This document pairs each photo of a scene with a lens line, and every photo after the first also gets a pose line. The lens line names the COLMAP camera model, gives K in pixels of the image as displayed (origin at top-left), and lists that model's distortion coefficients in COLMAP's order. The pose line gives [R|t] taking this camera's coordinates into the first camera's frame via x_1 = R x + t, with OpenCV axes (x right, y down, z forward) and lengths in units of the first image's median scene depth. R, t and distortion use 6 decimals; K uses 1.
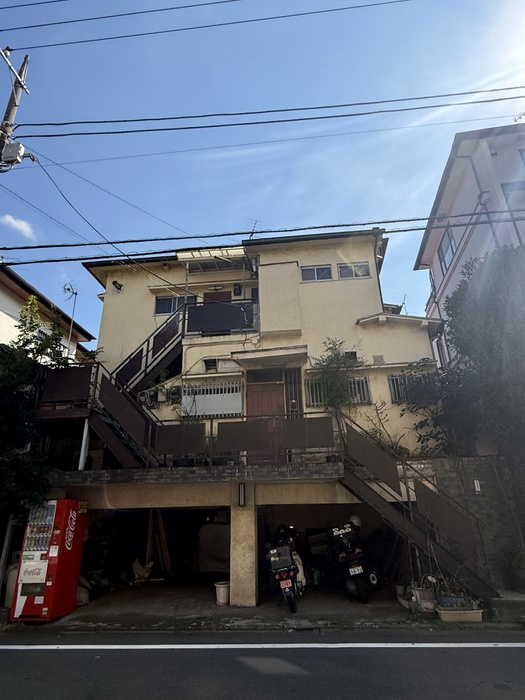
lens RADIAL K [[392.7, 0, 262.1], [0, 392.7, 350.7], [0, 0, 1]] dist [-0.006735, 0.004808]
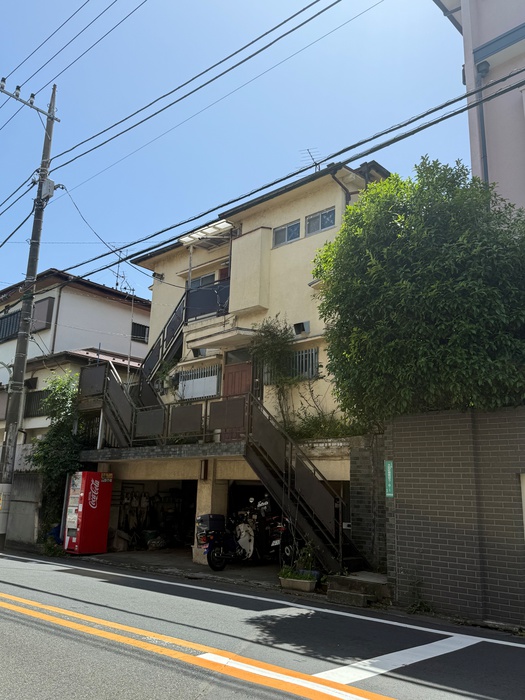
lens RADIAL K [[563.2, 0, 268.1], [0, 563.2, 351.4], [0, 0, 1]] dist [0.060351, -0.083948]
pose [[0.815970, -0.099435, -0.569478, 1.010621], [0.174501, 0.981511, 0.078653, -0.053208], [0.551128, -0.163553, 0.818235, -0.141723]]
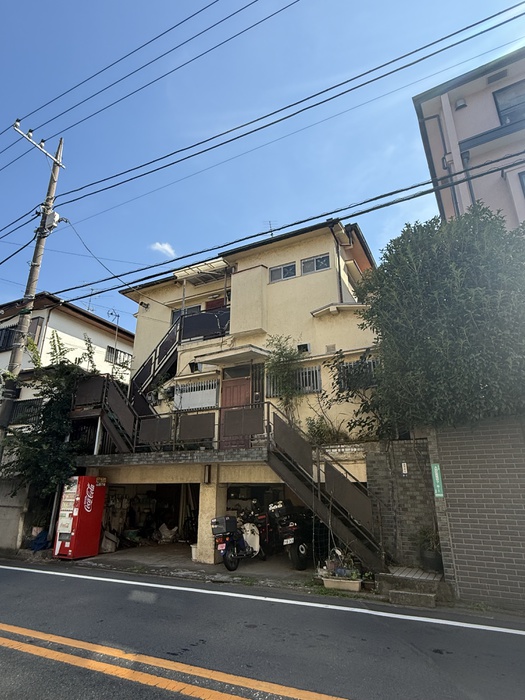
lens RADIAL K [[392.7, 0, 258.9], [0, 392.7, 353.1], [0, 0, 1]] dist [-0.006735, 0.004808]
pose [[0.934055, -0.094375, -0.344433, 0.535316], [0.111229, 0.993358, 0.029455, -0.020661], [0.339366, -0.065823, 0.938349, -0.052528]]
